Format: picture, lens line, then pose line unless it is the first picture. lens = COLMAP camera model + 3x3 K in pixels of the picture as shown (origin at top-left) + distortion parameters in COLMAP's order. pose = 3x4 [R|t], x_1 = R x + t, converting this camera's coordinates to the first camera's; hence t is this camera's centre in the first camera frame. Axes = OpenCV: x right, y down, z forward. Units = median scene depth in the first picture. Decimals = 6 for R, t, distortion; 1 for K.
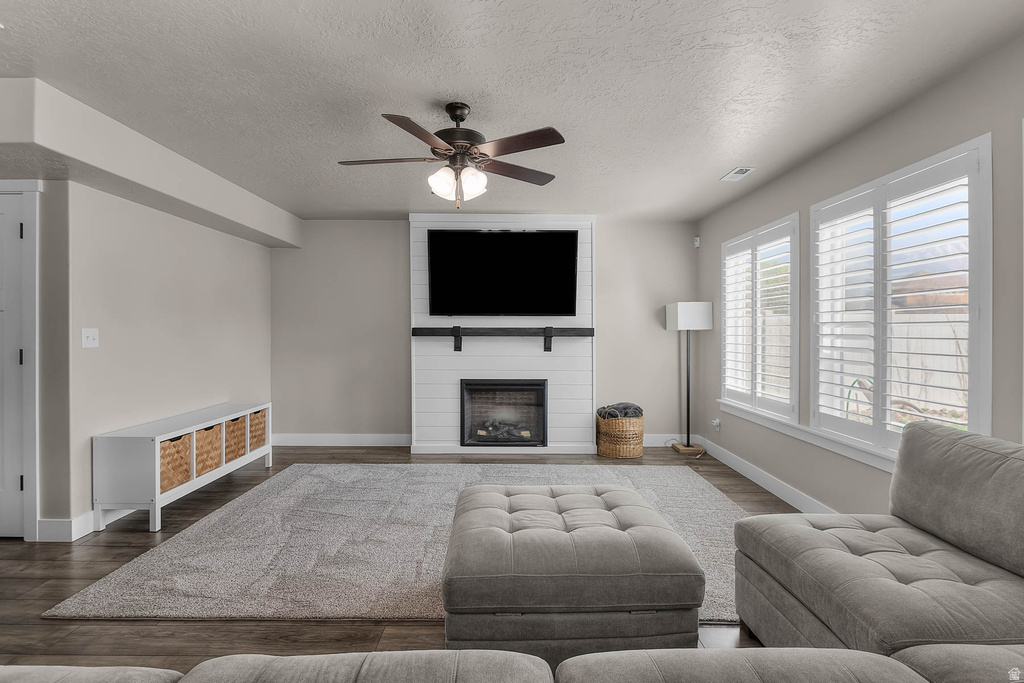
lens RADIAL K [[483.6, 0, 513.1], [0, 483.6, 332.5], [0, 0, 1]] dist [-0.001519, -0.000616]
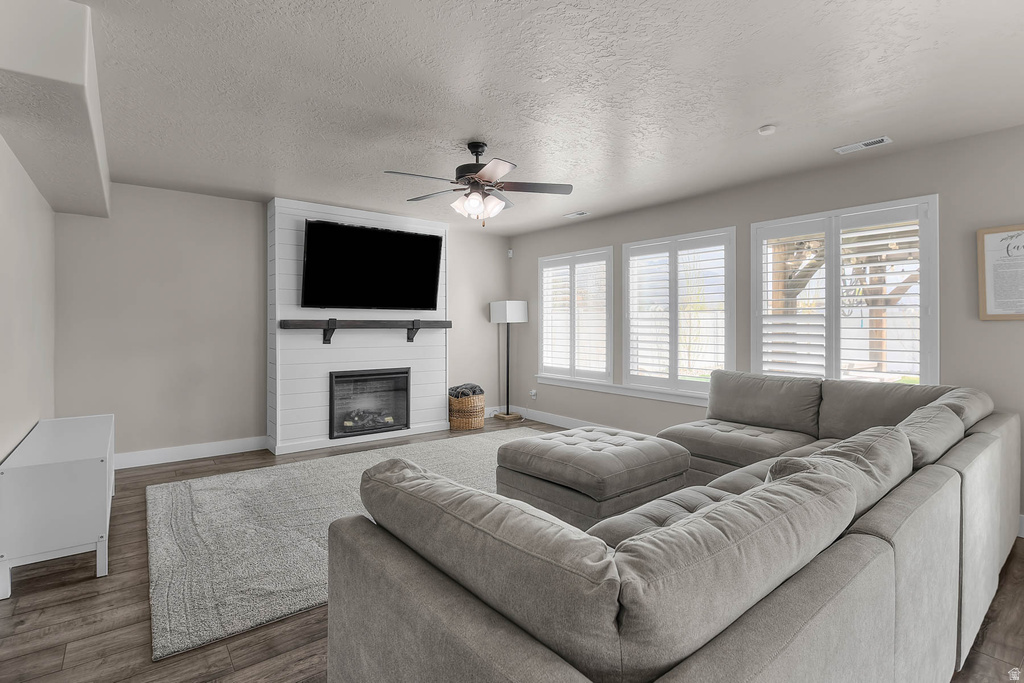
lens RADIAL K [[495.2, 0, 512.1], [0, 495.2, 325.2], [0, 0, 1]] dist [0.000879, 0.000064]
pose [[0.791828, -0.002611, 0.610738, -0.436919], [0.002169, 0.999997, 0.001464, -0.000462], [-0.610740, 0.000165, 0.791831, -0.035260]]
